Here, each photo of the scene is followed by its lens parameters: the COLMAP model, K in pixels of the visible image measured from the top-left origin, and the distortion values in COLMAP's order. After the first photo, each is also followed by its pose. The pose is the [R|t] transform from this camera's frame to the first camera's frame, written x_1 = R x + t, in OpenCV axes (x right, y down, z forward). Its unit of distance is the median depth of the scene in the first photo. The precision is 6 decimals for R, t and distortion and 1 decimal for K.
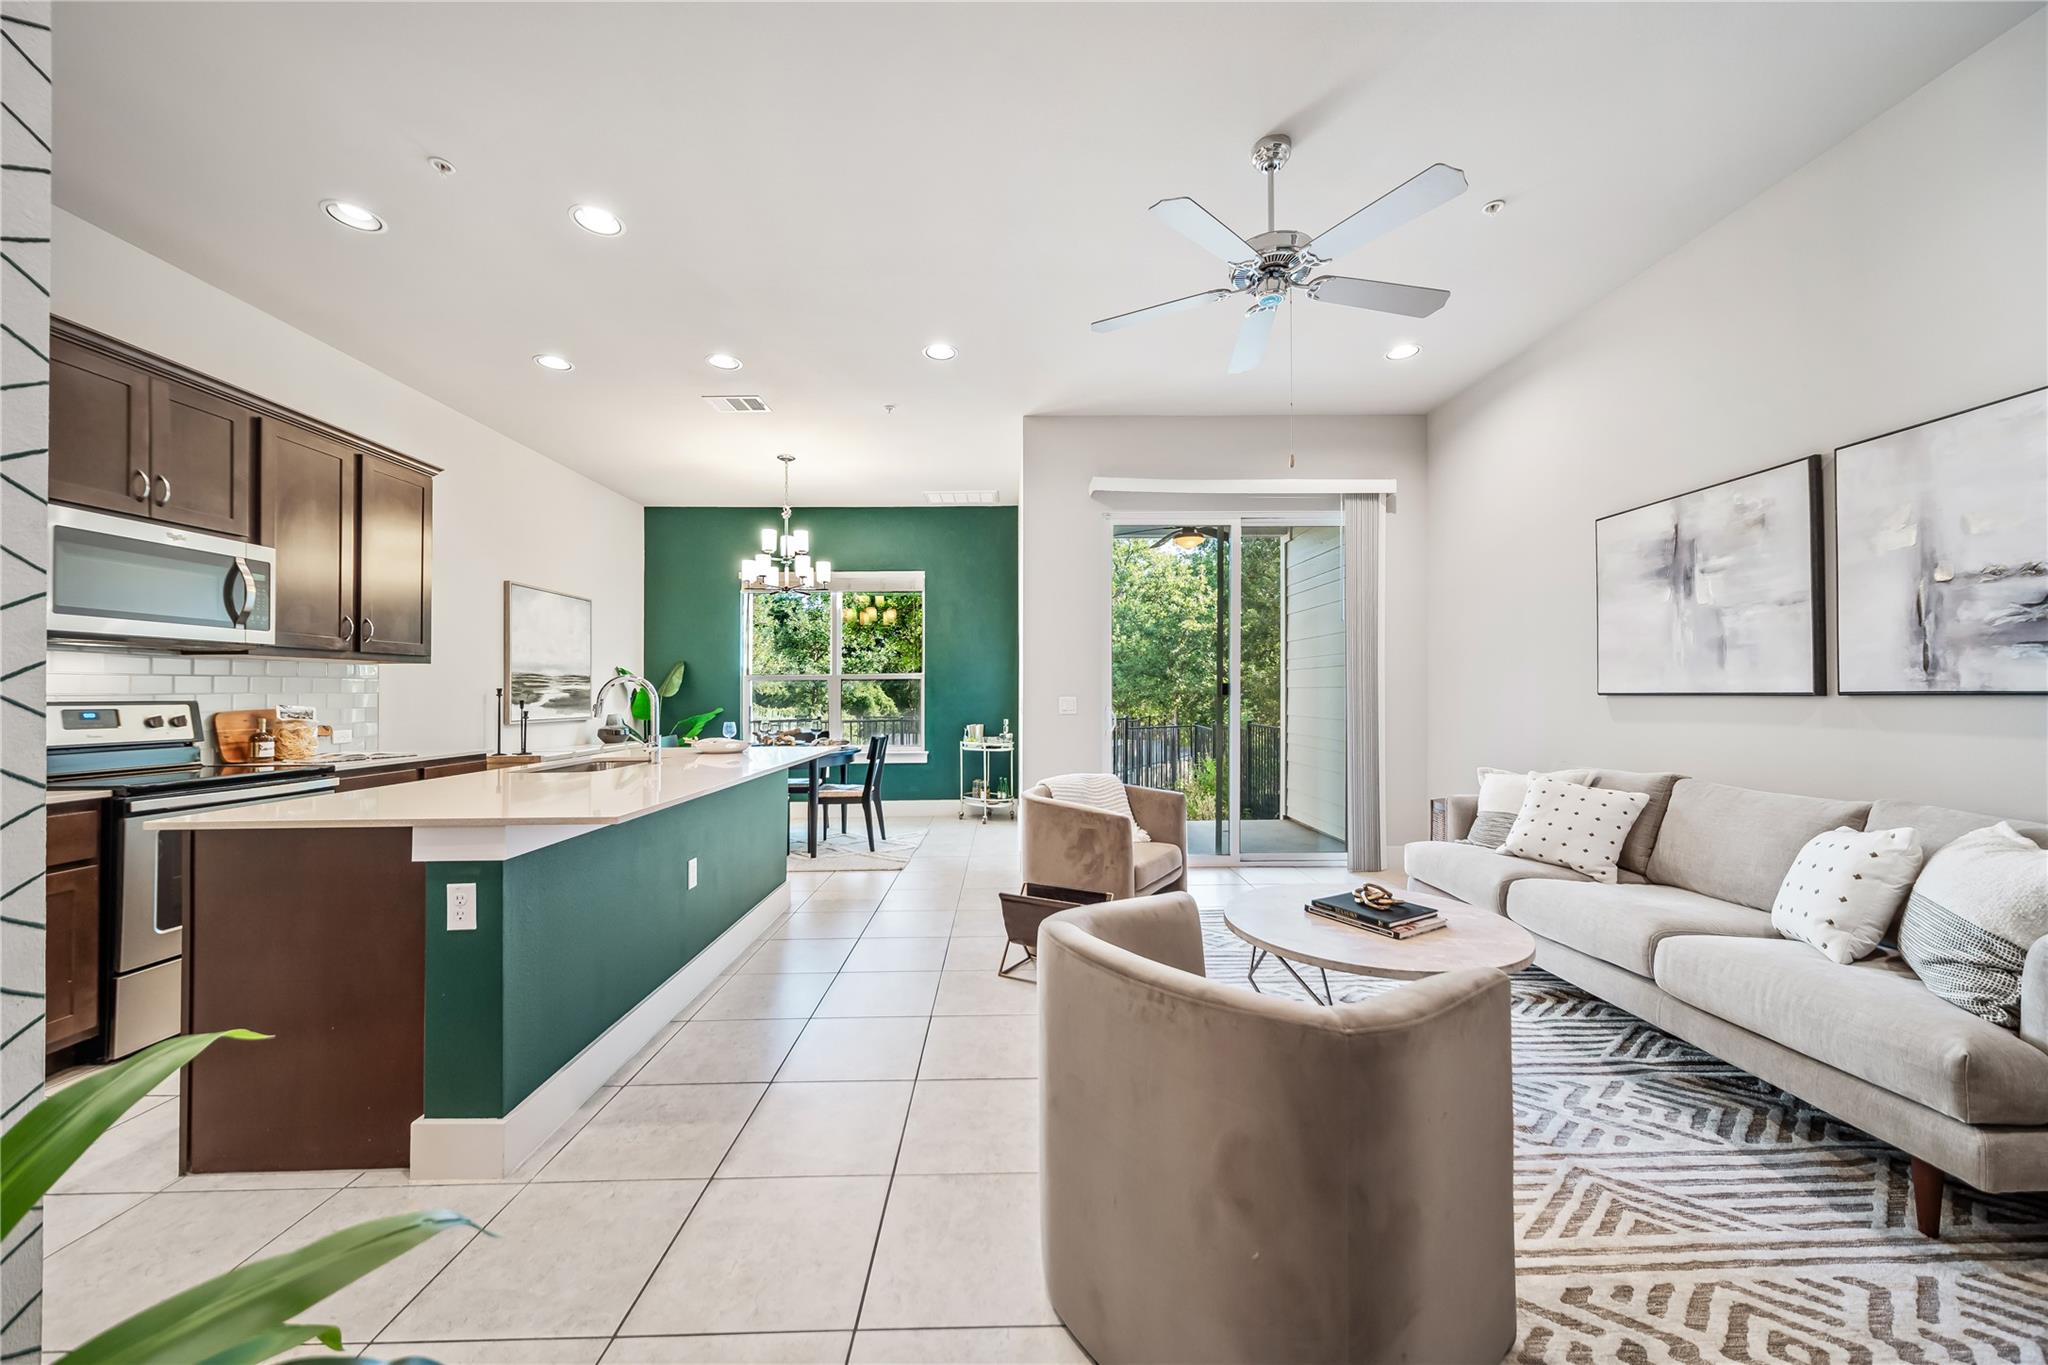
lens RADIAL K [[733.5, 0, 1024.0], [0, 733.5, 682.5], [0, 0, 1]] dist [0.006109, 0.000004]
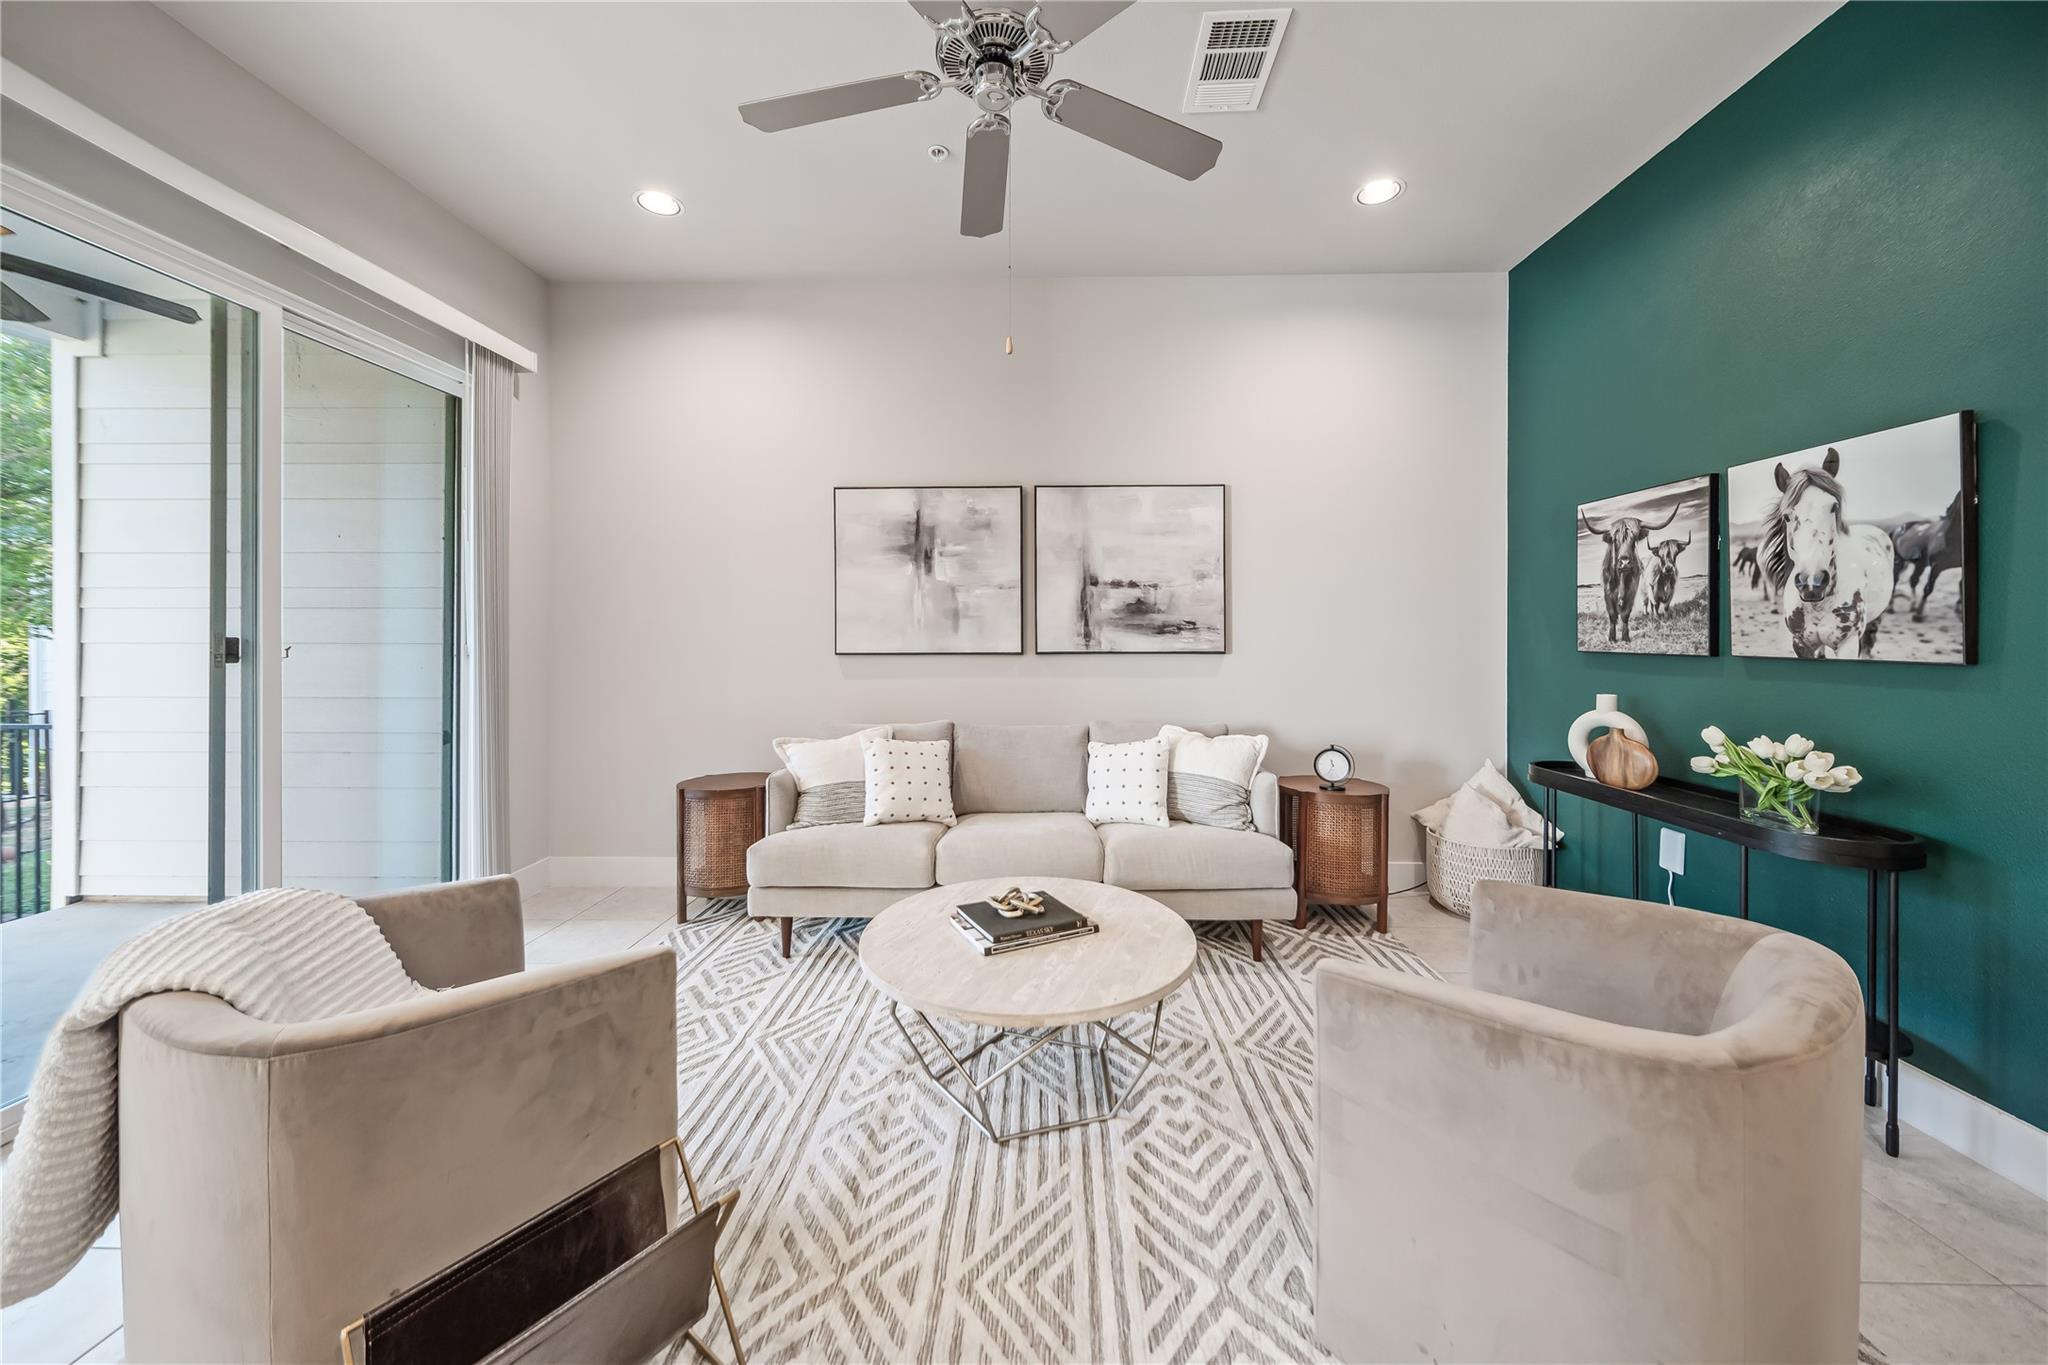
lens RADIAL K [[743.8, 0, 1029.1], [0, 743.8, 639.4], [0, 0, 1]] dist [-0.000412, -0.000120]
pose [[0.046902, 0.004397, 0.998890, -0.316183], [-0.012382, 0.999916, -0.003820, -0.005439], [-0.998823, -0.012189, 0.046952, 0.799627]]
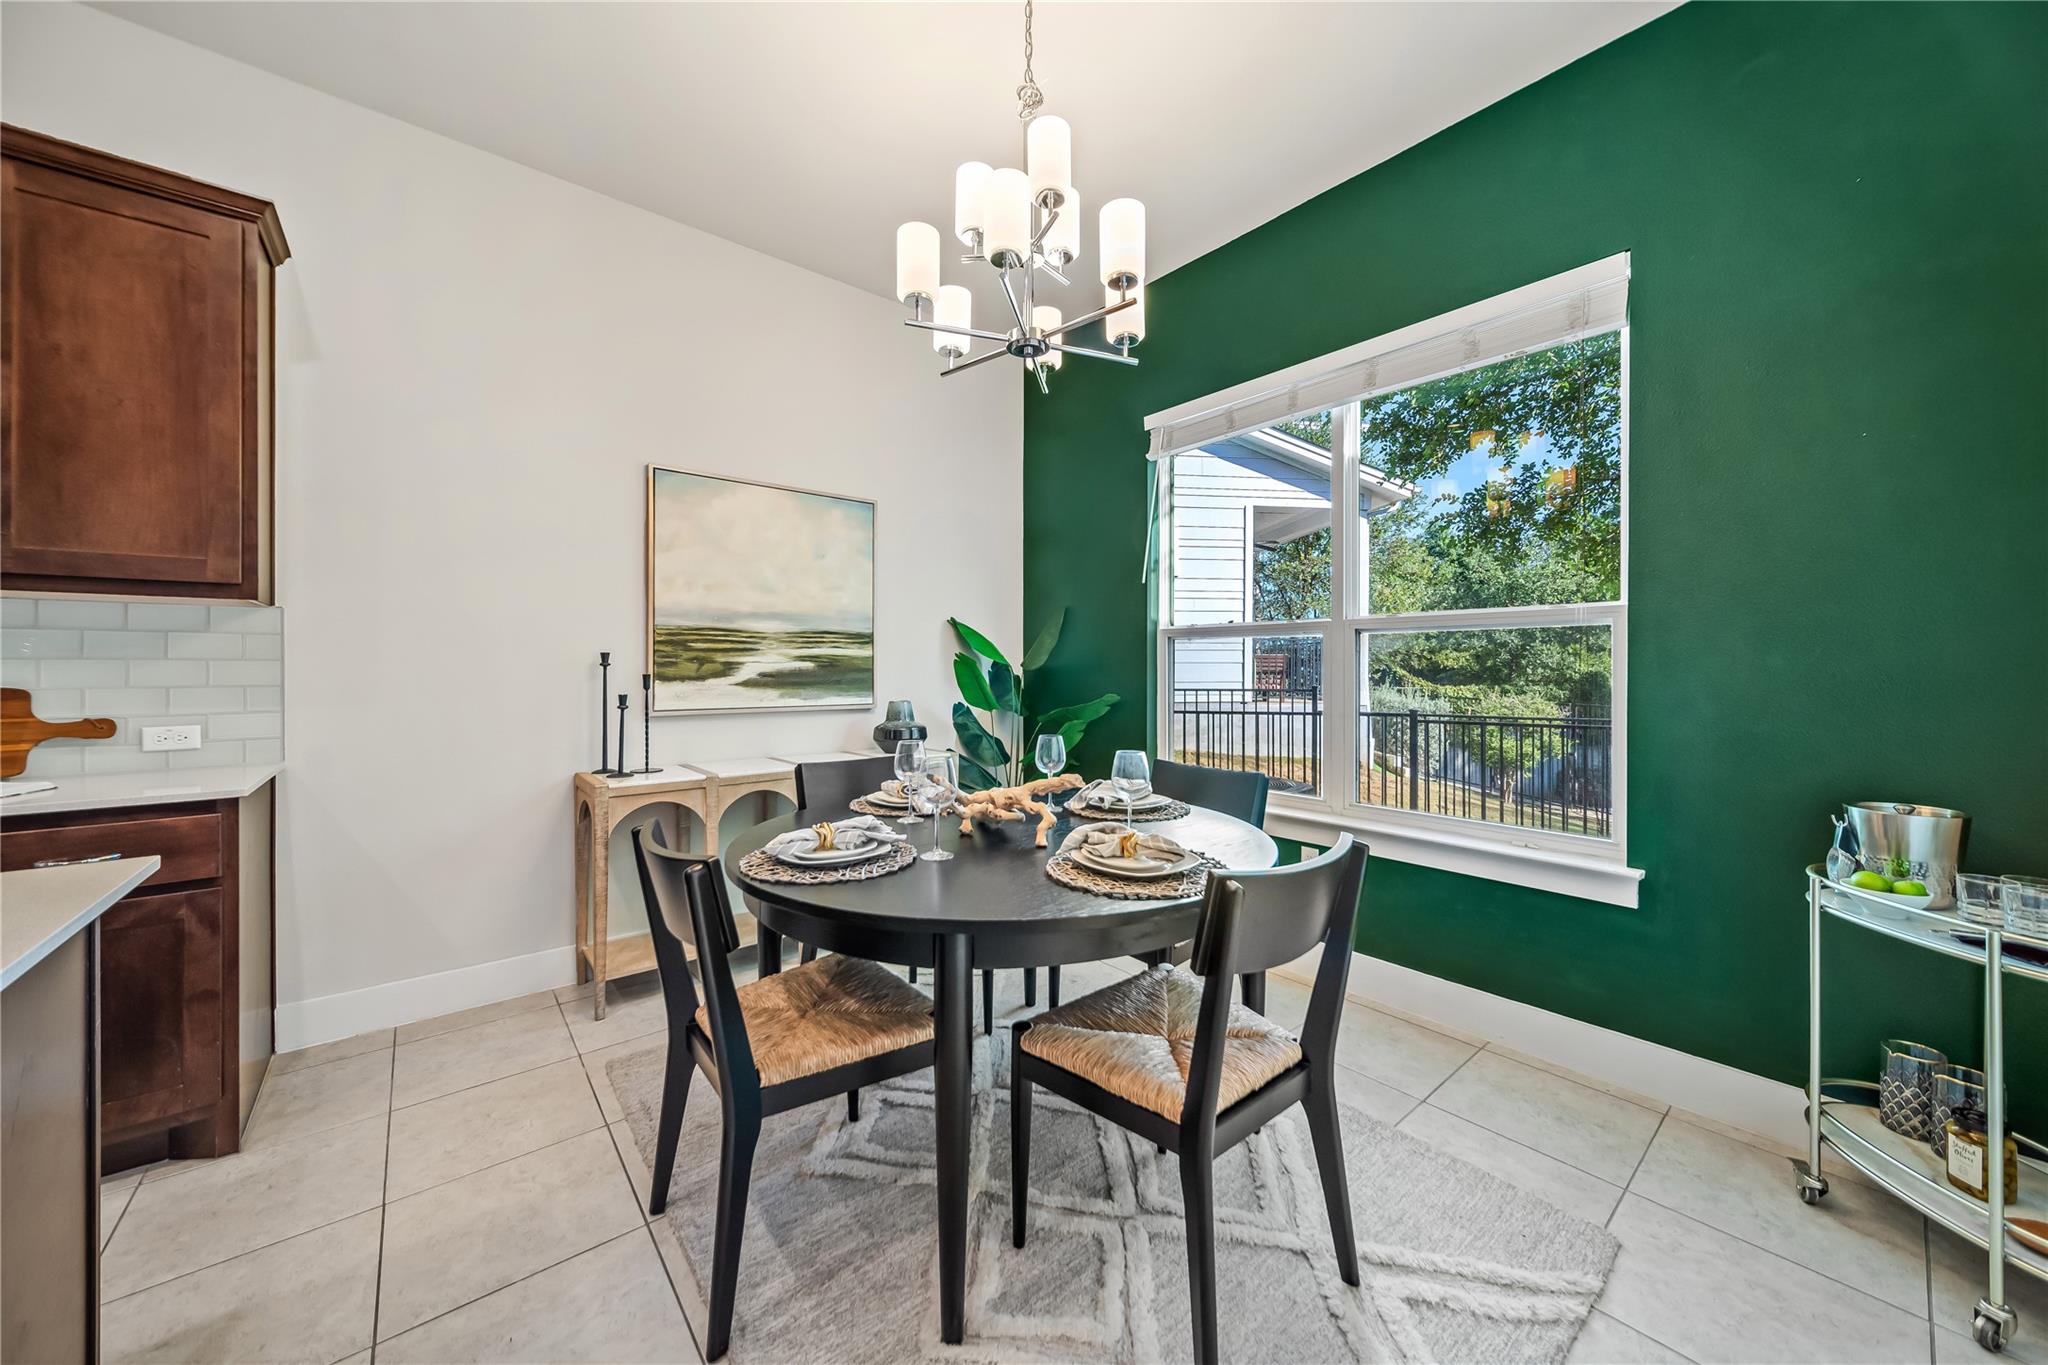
lens RADIAL K [[727.5, 0, 1027.1], [0, 727.5, 668.8], [0, 0, 1]] dist [0.000573, 0.000027]
pose [[0.625908, 0.010981, -0.779819, -0.145436], [0.004604, 0.999831, 0.017775, 0.020763], [0.779883, -0.014716, 0.625752, 1.549986]]
